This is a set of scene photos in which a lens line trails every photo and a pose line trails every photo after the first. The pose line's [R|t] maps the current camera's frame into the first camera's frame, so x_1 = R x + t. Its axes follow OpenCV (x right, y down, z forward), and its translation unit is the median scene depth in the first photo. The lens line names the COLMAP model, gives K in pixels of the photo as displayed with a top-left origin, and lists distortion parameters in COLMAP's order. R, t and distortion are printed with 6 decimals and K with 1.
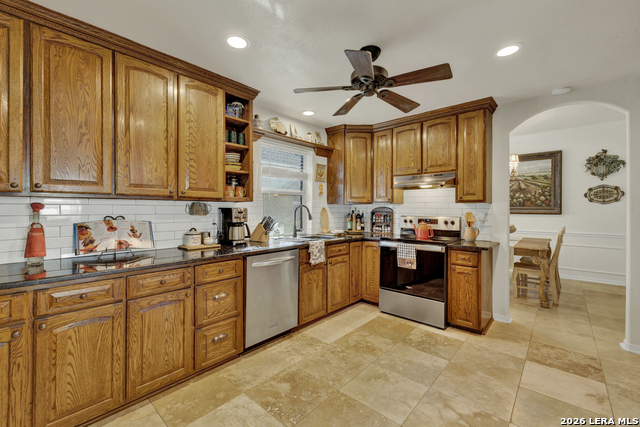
lens RADIAL K [[268.7, 0, 305.9], [0, 268.7, 210.2], [0, 0, 1]] dist [-0.002132, 0.000133]
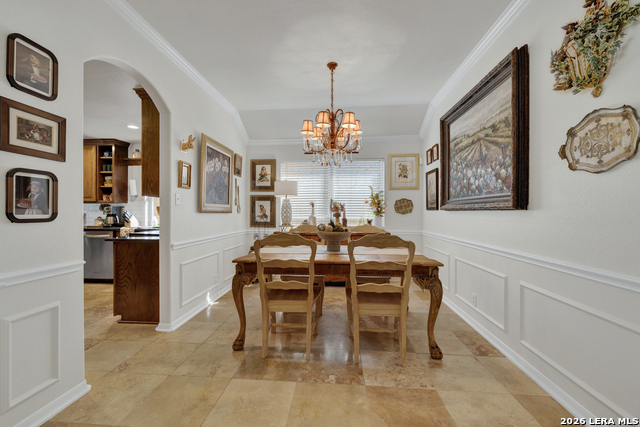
lens RADIAL K [[268.7, 0, 318.7], [0, 268.7, 213.0], [0, 0, 1]] dist [-0.002132, 0.000133]
pose [[0.619160, -0.002456, -0.785261, 1.133596], [-0.000257, 0.999994, -0.003331, 0.022907], [0.785265, 0.002264, 0.619156, 0.553296]]
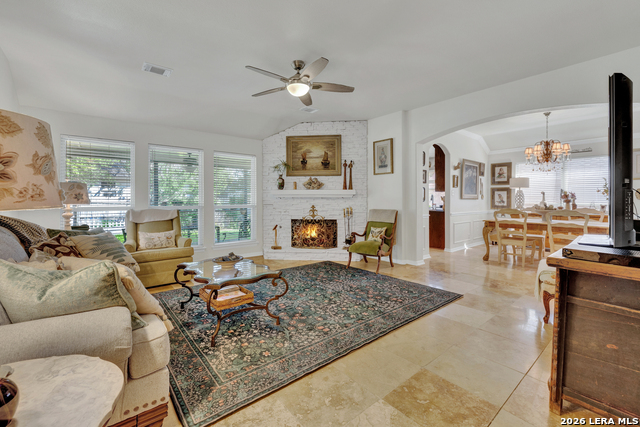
lens RADIAL K [[268.7, 0, 316.5], [0, 268.7, 197.9], [0, 0, 1]] dist [-0.002132, 0.000133]
pose [[-0.150187, -0.004799, -0.988646, 1.824620], [-0.004817, 0.999980, -0.004123, 0.022263], [0.988646, 0.004143, -0.150207, 0.232843]]
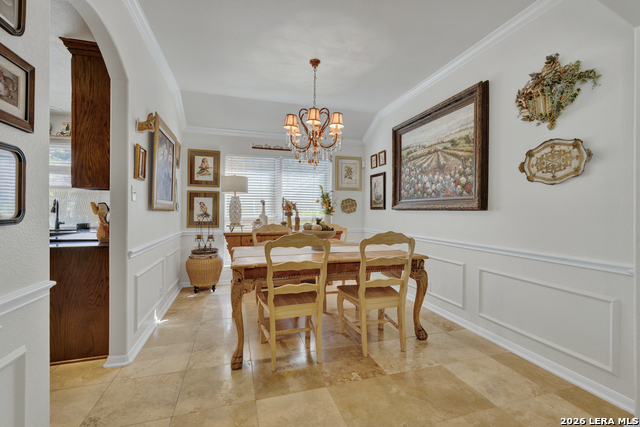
lens RADIAL K [[268.7, 0, 318.0], [0, 268.7, 212.9], [0, 0, 1]] dist [-0.002132, 0.000133]
pose [[0.864320, 0.004190, -0.502925, 0.986535], [-0.003906, 0.999991, 0.001619, 0.022055], [0.502927, 0.000565, 0.864328, 0.439016]]
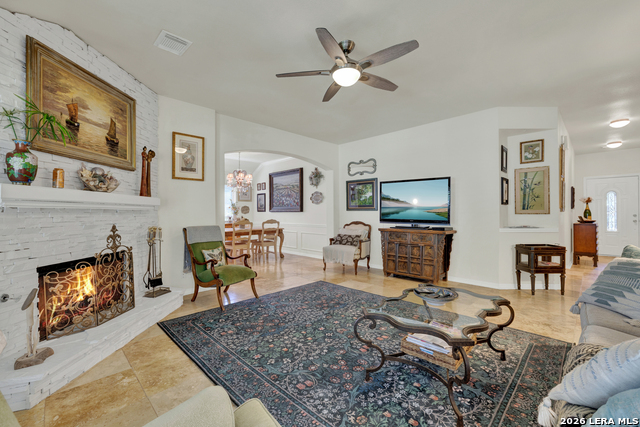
lens RADIAL K [[268.7, 0, 317.5], [0, 268.7, 213.7], [0, 0, 1]] dist [-0.002132, 0.000133]
pose [[0.999101, -0.007766, -0.041687, 1.153689], [0.007754, 0.999970, -0.000454, 0.027939], [0.041689, 0.000131, 0.999131, -0.461359]]
